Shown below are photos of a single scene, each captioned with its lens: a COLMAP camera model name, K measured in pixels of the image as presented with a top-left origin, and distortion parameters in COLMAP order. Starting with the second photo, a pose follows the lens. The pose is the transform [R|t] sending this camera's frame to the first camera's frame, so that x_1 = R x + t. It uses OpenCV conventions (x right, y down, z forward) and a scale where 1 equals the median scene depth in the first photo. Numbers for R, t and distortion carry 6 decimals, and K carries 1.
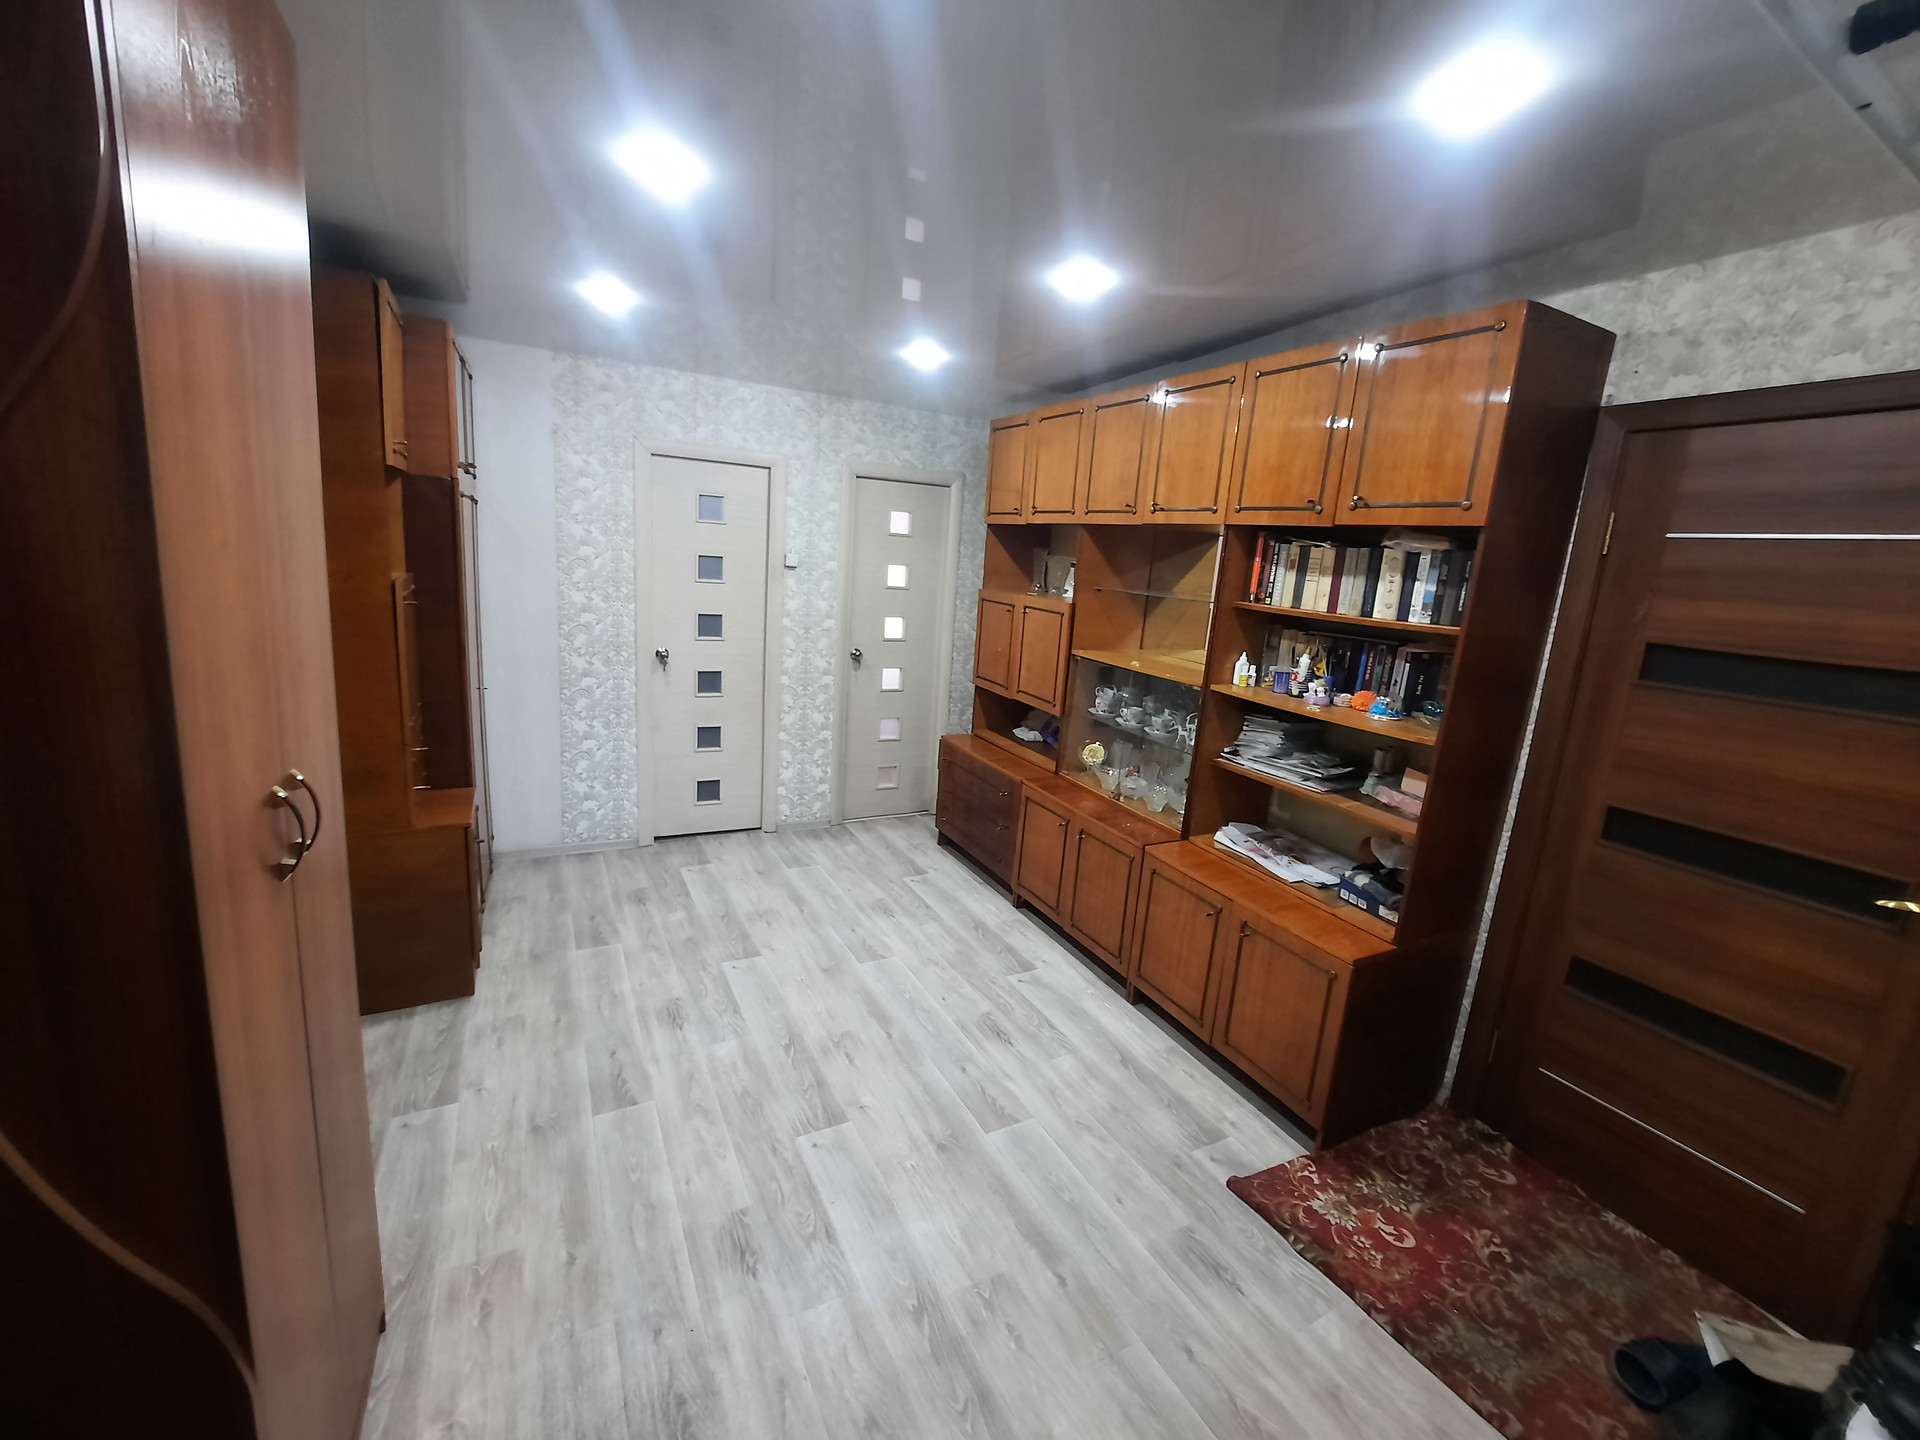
lens RADIAL K [[768.9, 0, 953.7], [0, 768.9, 711.5], [0, 0, 1]] dist [-0.011189, -0.003328]
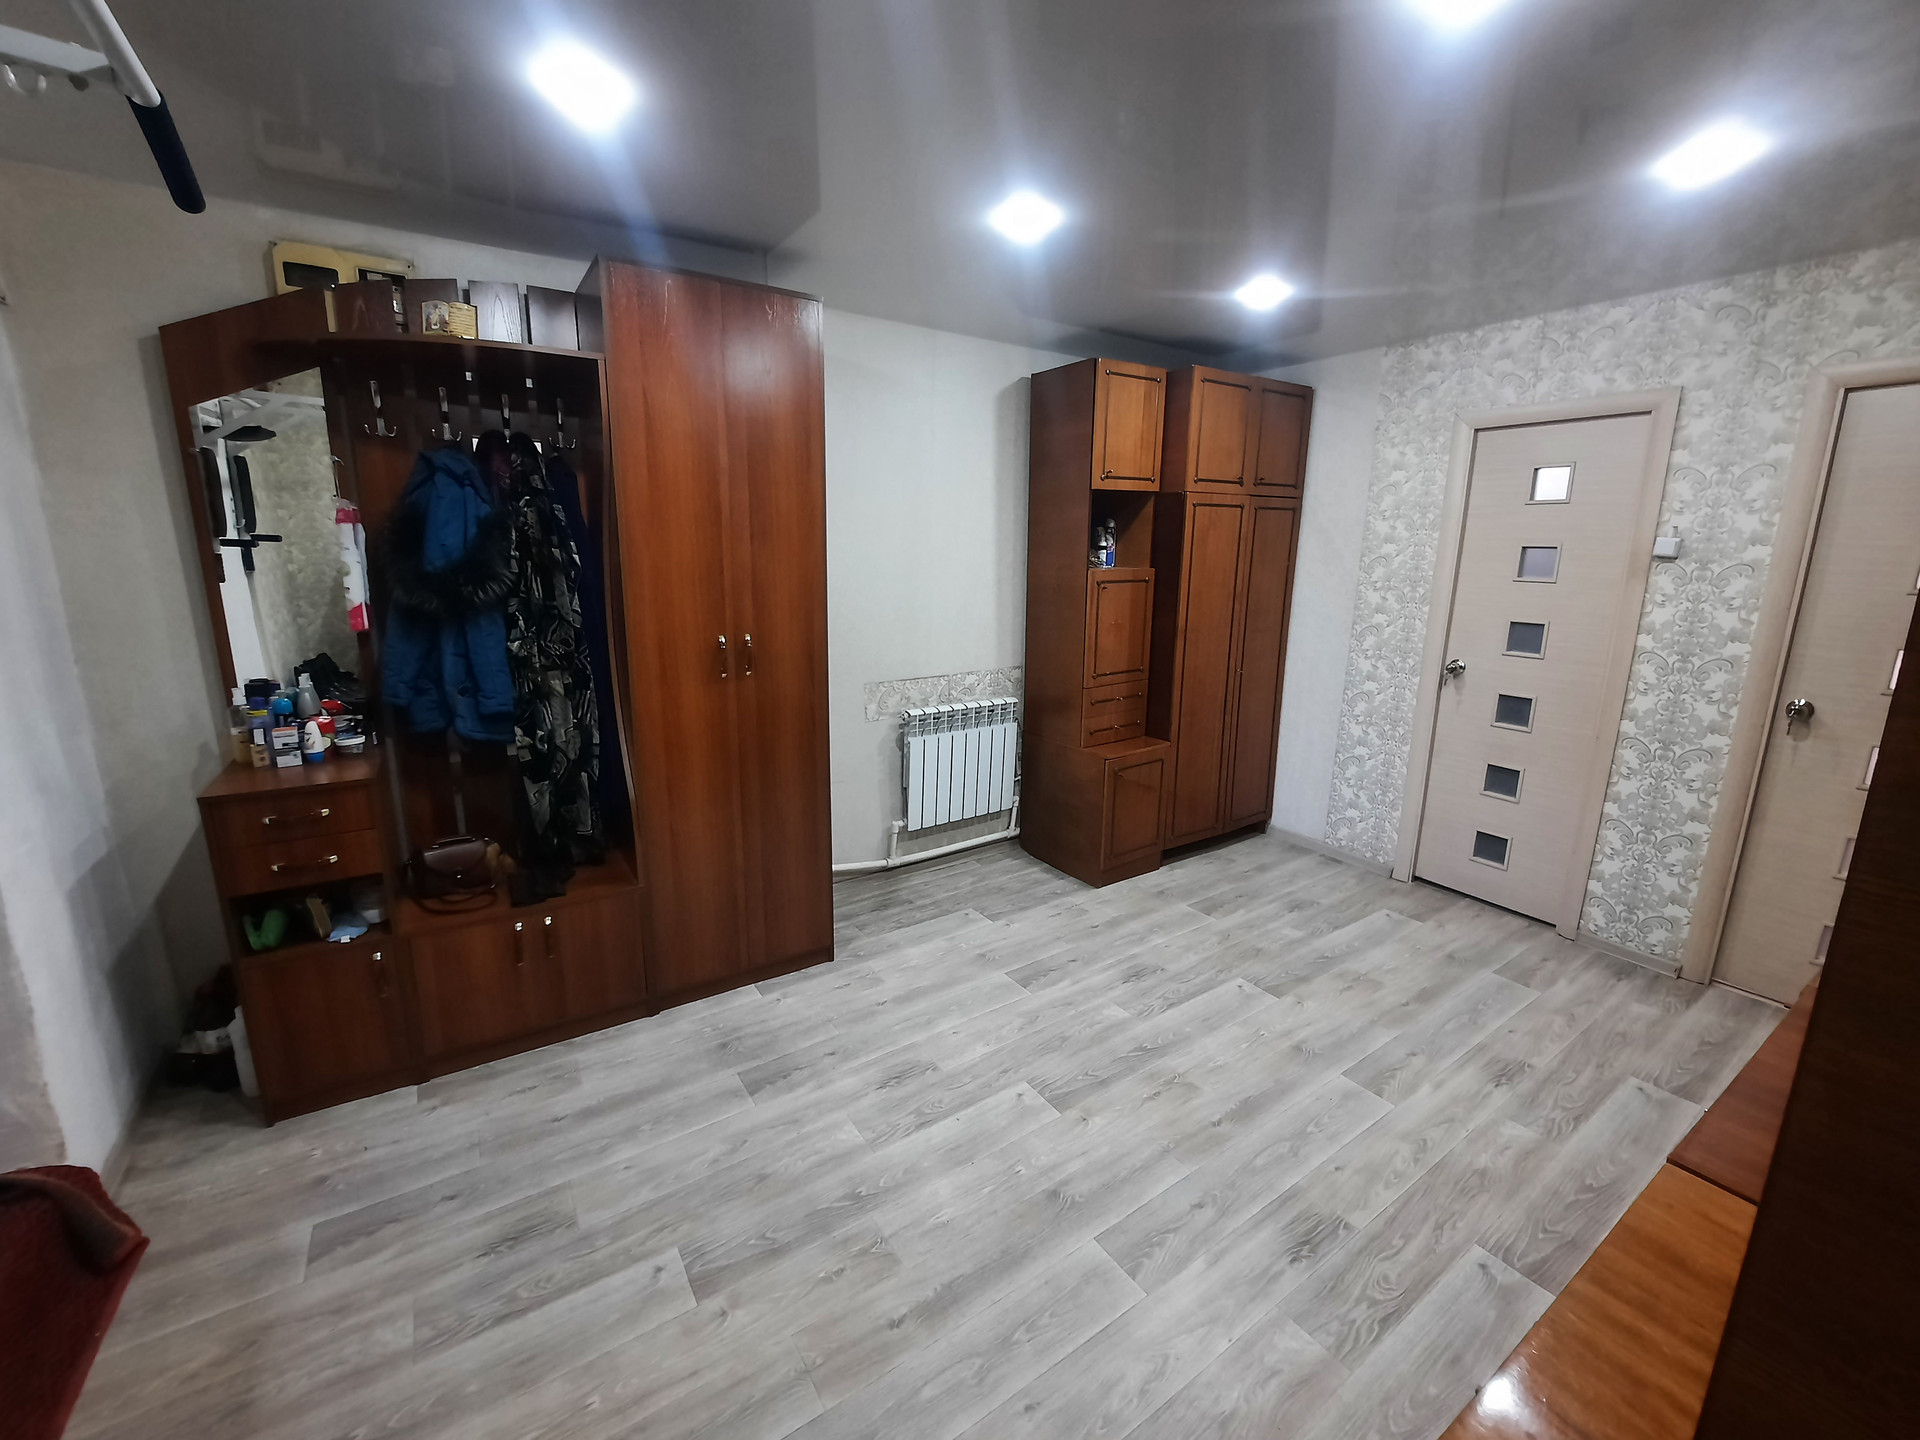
lens RADIAL K [[768.9, 0, 953.7], [0, 768.9, 711.5], [0, 0, 1]] dist [-0.011189, -0.003328]
pose [[0.092976, 0.145746, -0.984943, 0.583295], [-0.188600, 0.973897, 0.126308, -0.042500], [0.977643, 0.174017, 0.118037, 0.536610]]
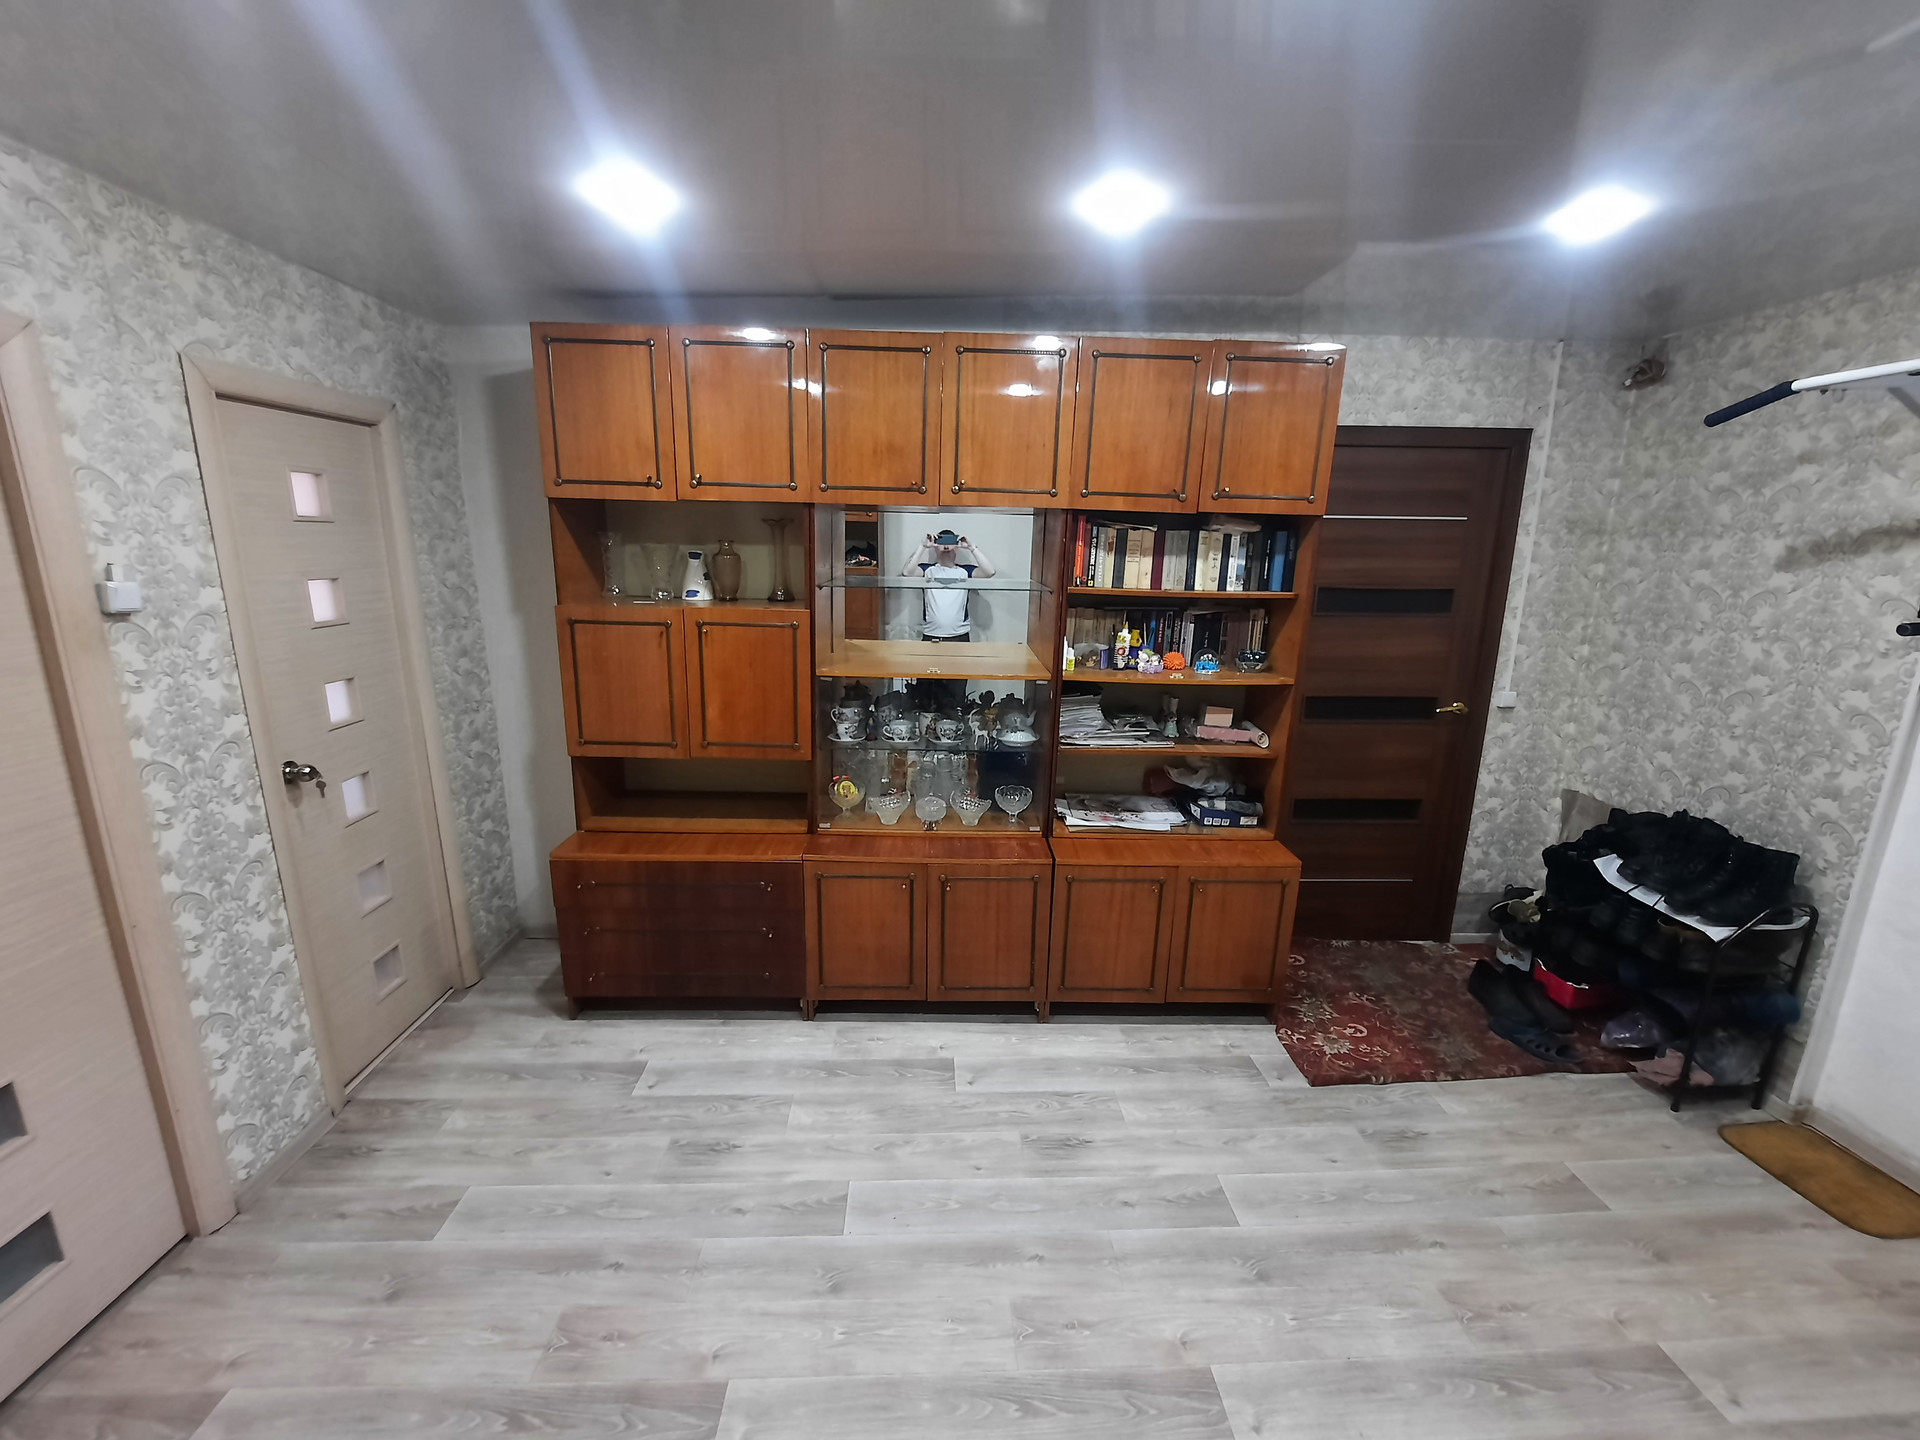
lens RADIAL K [[768.9, 0, 953.7], [0, 768.9, 711.5], [0, 0, 1]] dist [-0.011189, -0.003328]
pose [[0.436078, -0.253383, 0.863500, -0.566169], [0.191913, 0.963653, 0.185854, -0.195377], [-0.879207, 0.084670, 0.468855, 0.662617]]
